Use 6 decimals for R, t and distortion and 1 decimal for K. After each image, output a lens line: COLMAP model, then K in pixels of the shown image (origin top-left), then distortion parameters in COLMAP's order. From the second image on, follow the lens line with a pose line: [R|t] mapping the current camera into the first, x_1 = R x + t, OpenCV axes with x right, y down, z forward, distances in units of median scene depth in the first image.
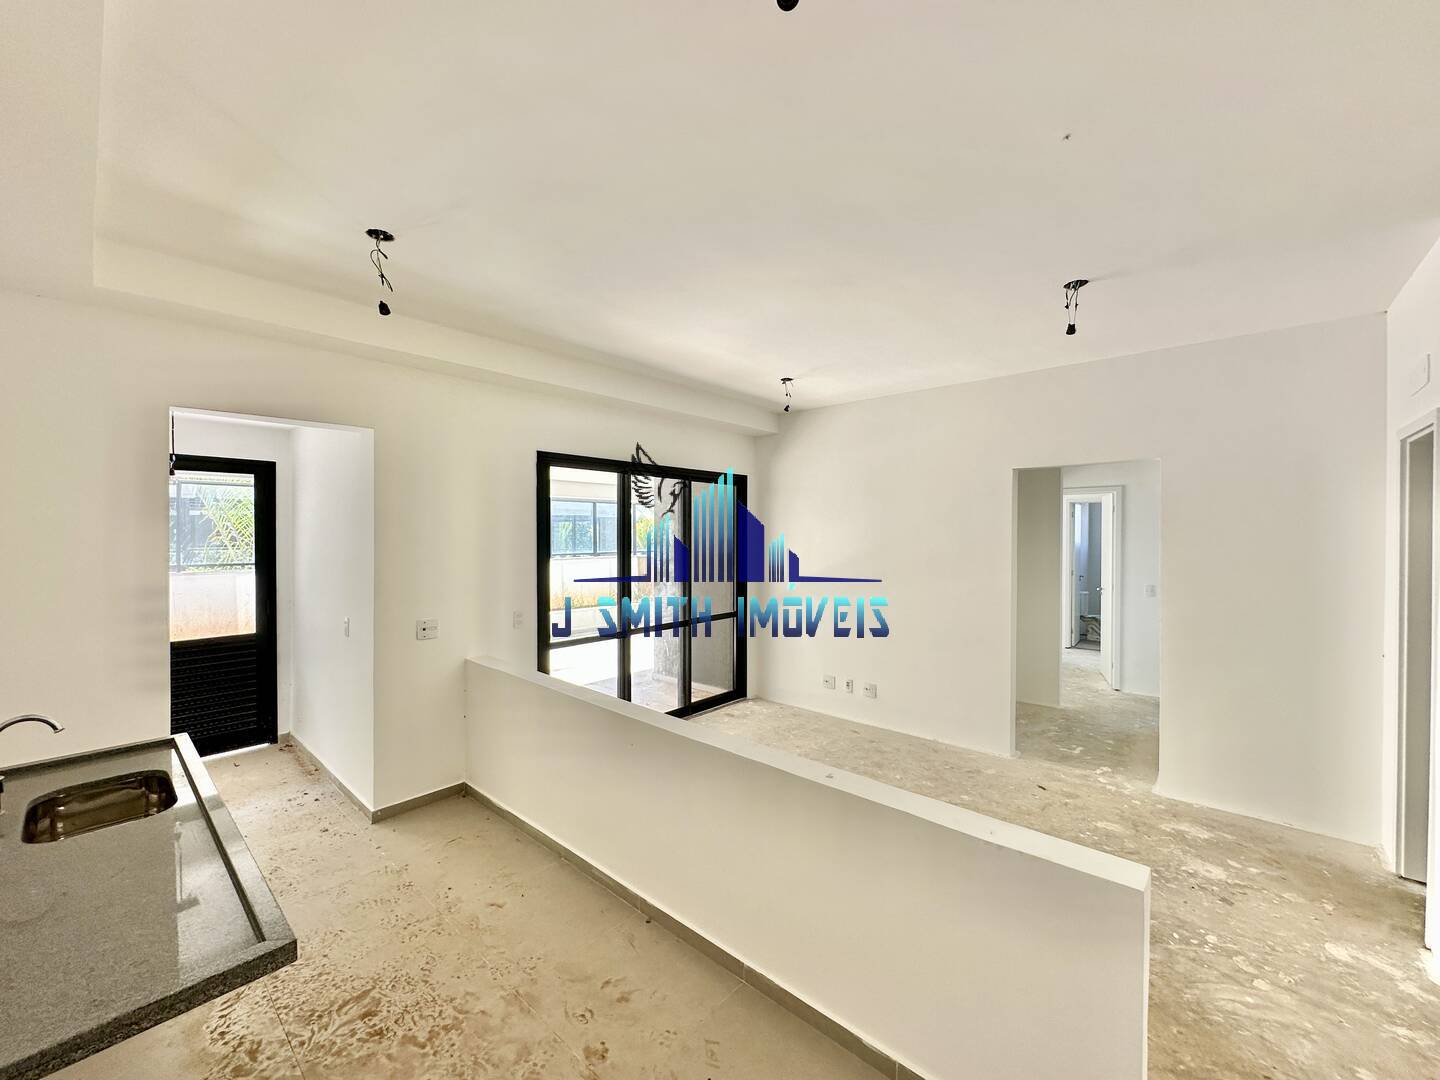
lens RADIAL K [[574.8, 0, 724.9], [0, 574.8, 540.2], [0, 0, 1]] dist [-0.006130, 0.001505]
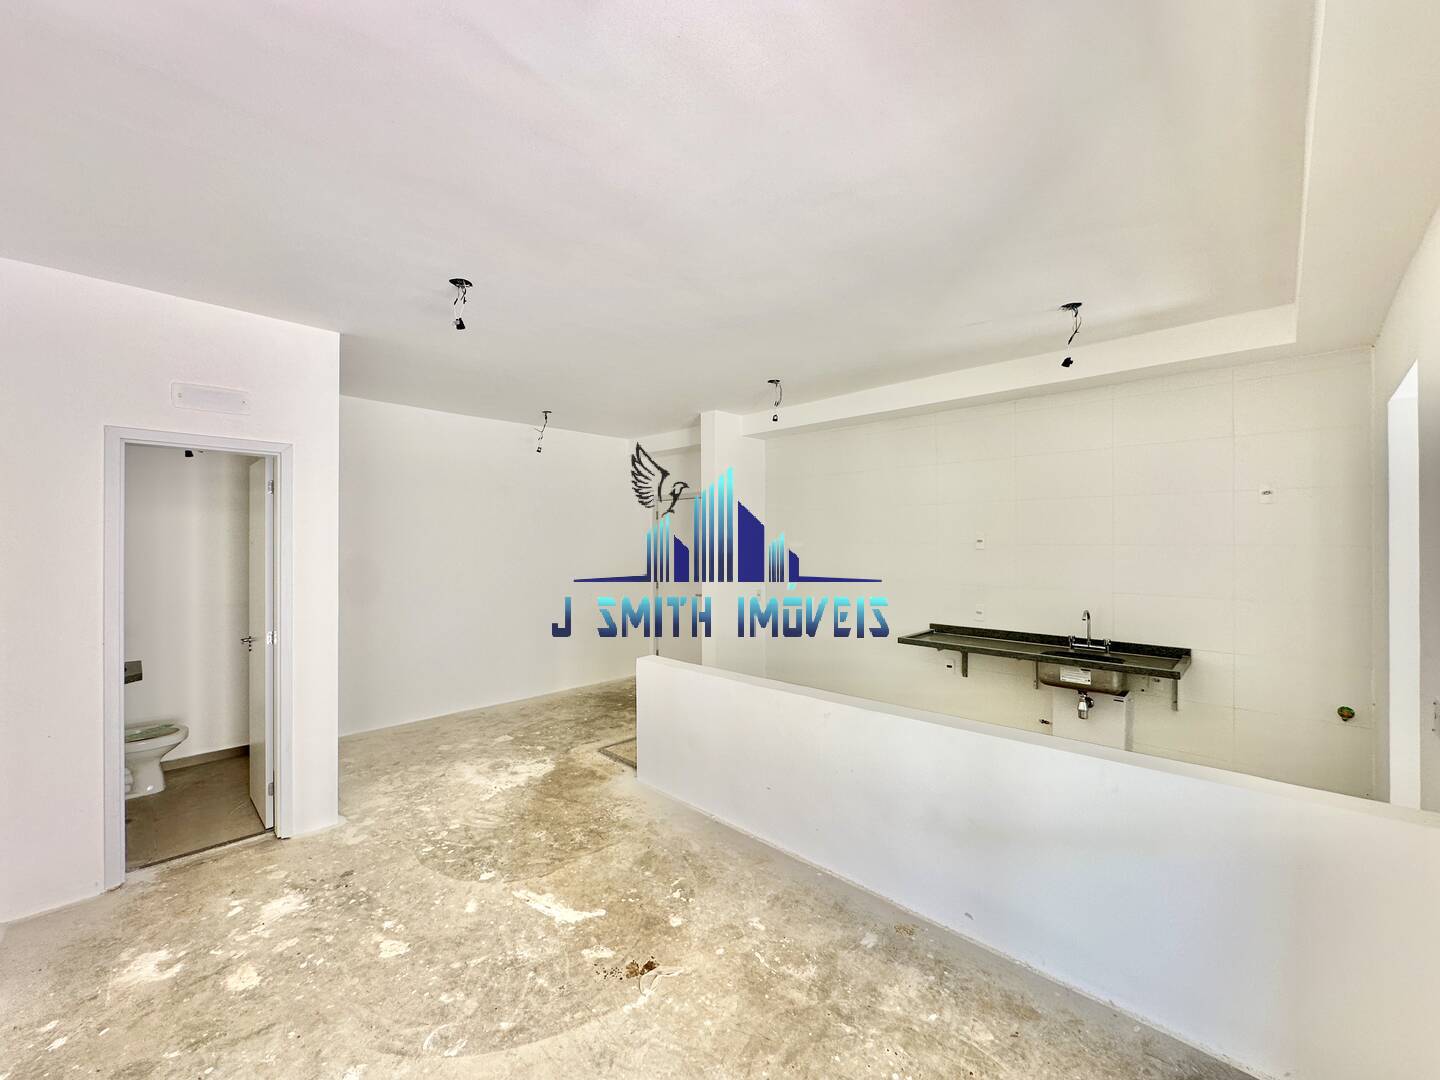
lens RADIAL K [[574.8, 0, 722.5], [0, 574.8, 538.0], [0, 0, 1]] dist [-0.006130, 0.001505]
pose [[-0.999151, 0.000820, 0.041197, 0.133958], [0.001217, 0.999953, 0.009623, -0.015595], [-0.041187, 0.009665, -0.999105, 2.261164]]
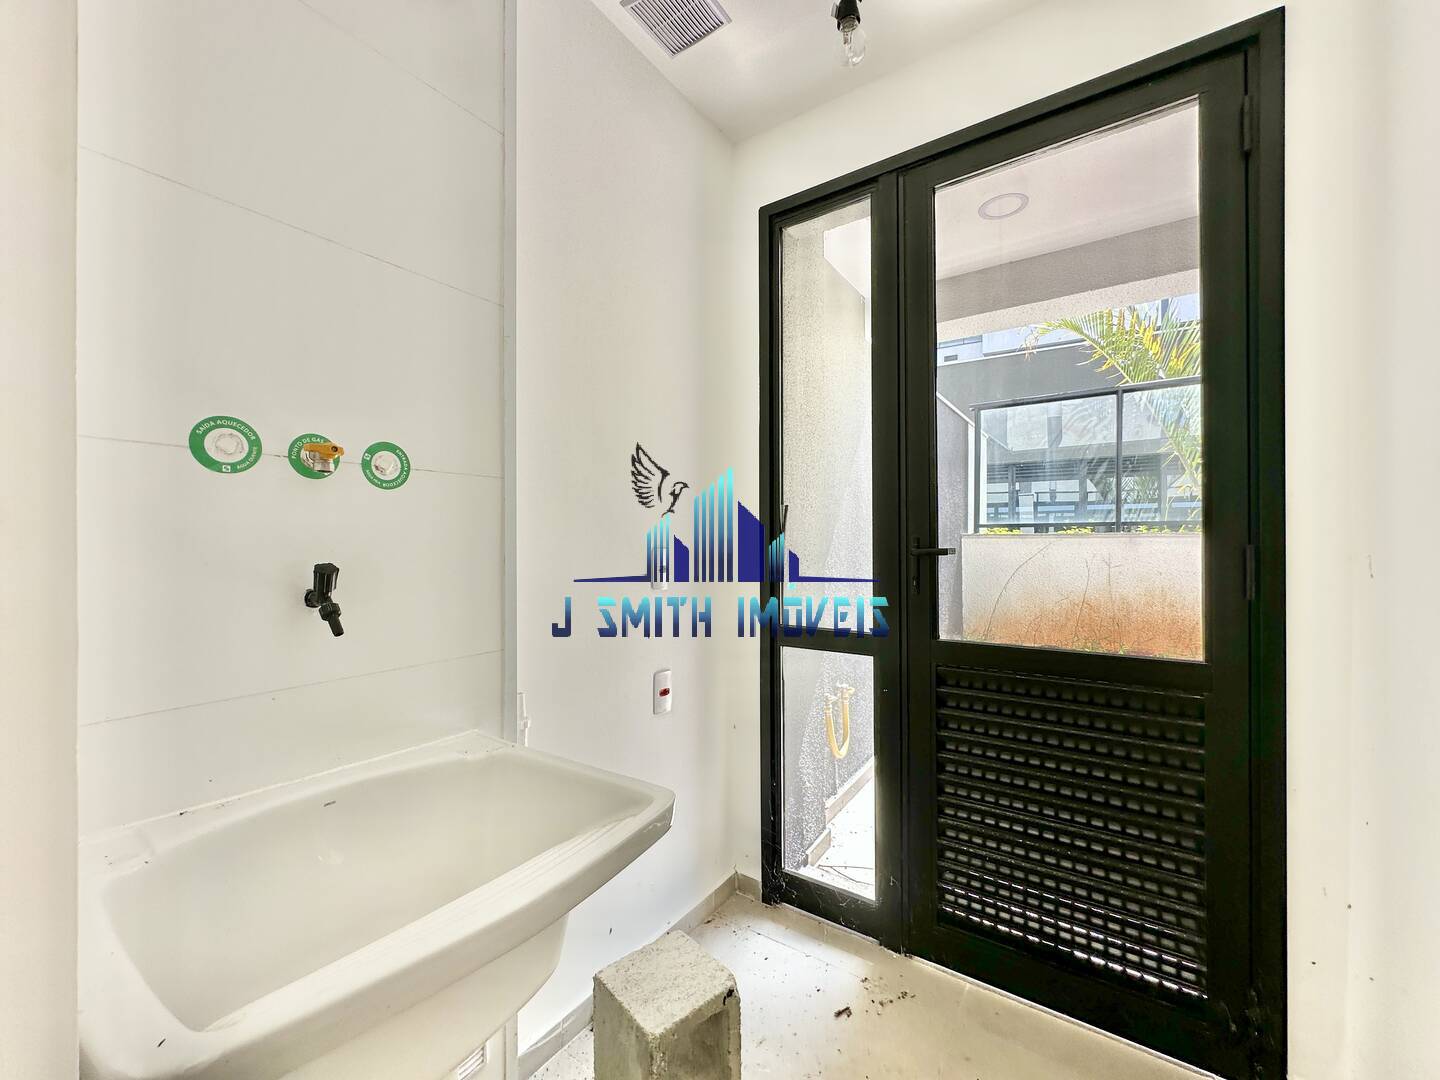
lens RADIAL K [[574.8, 0, 723.9], [0, 574.8, 540.0], [0, 0, 1]] dist [-0.006130, 0.001505]
pose [[0.129996, -0.000514, -0.991514, -1.082246], [-0.007954, 0.999967, -0.001562, 0.198429], [0.991483, 0.008090, 0.129988, 1.383014]]
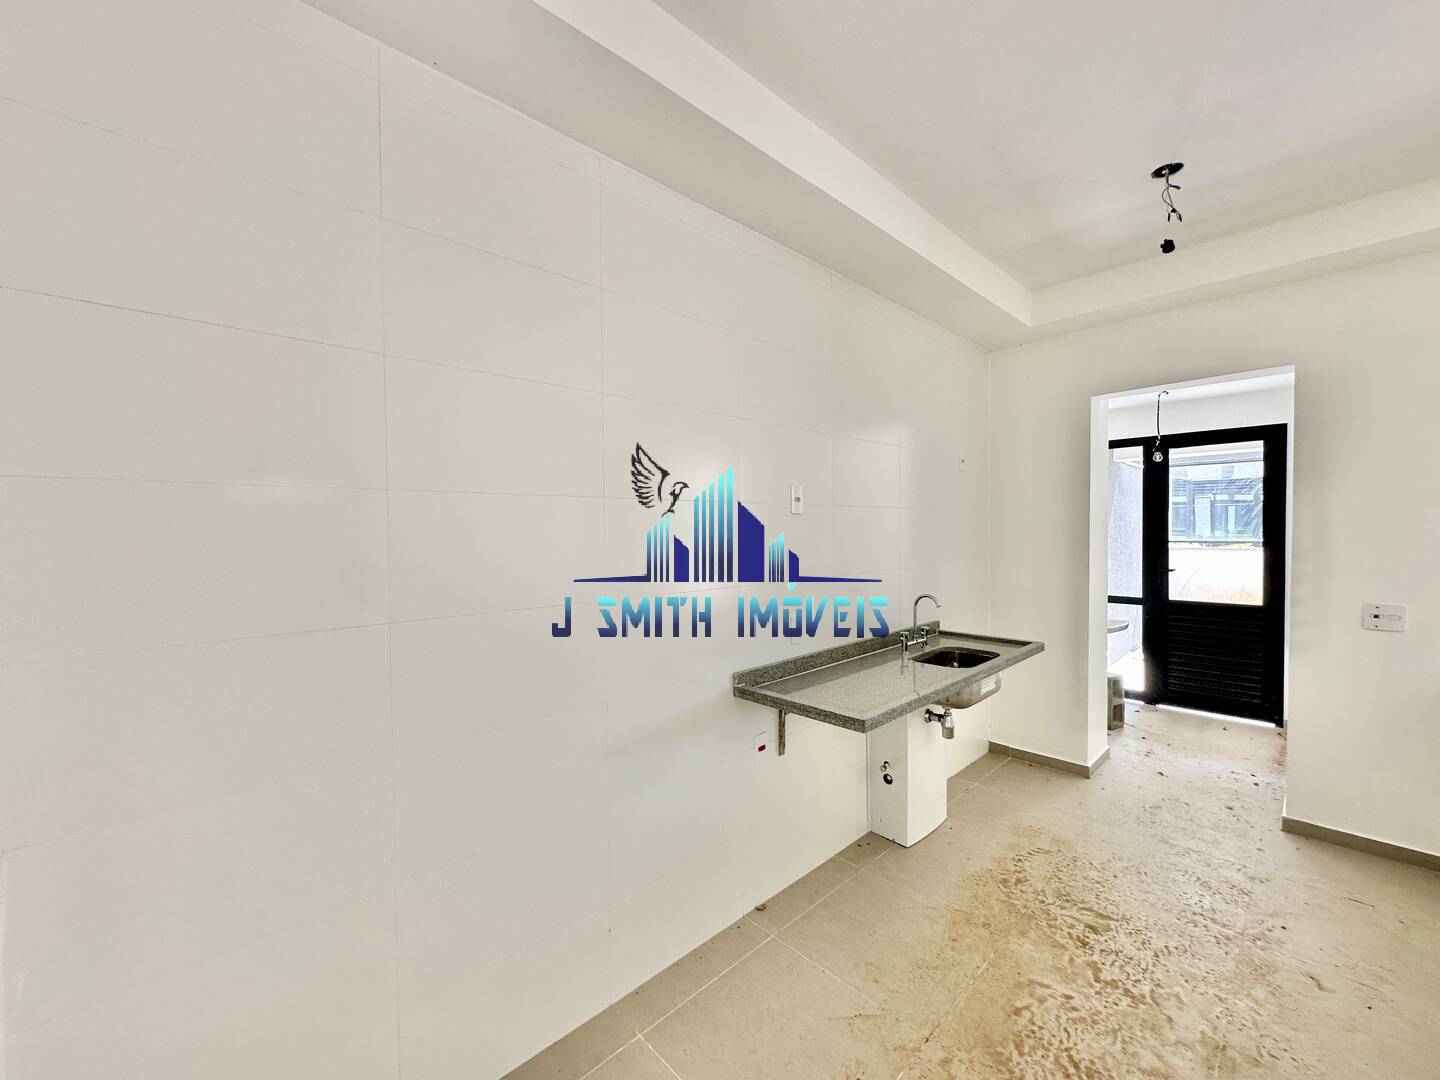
lens RADIAL K [[574.8, 0, 716.1], [0, 574.8, 538.9], [0, 0, 1]] dist [-0.006130, 0.001505]
pose [[-0.088997, 0.020314, -0.995825, 0.414406], [-0.003886, 0.999777, 0.020741, 0.063953], [0.996024, 0.005716, -0.088898, 0.322050]]
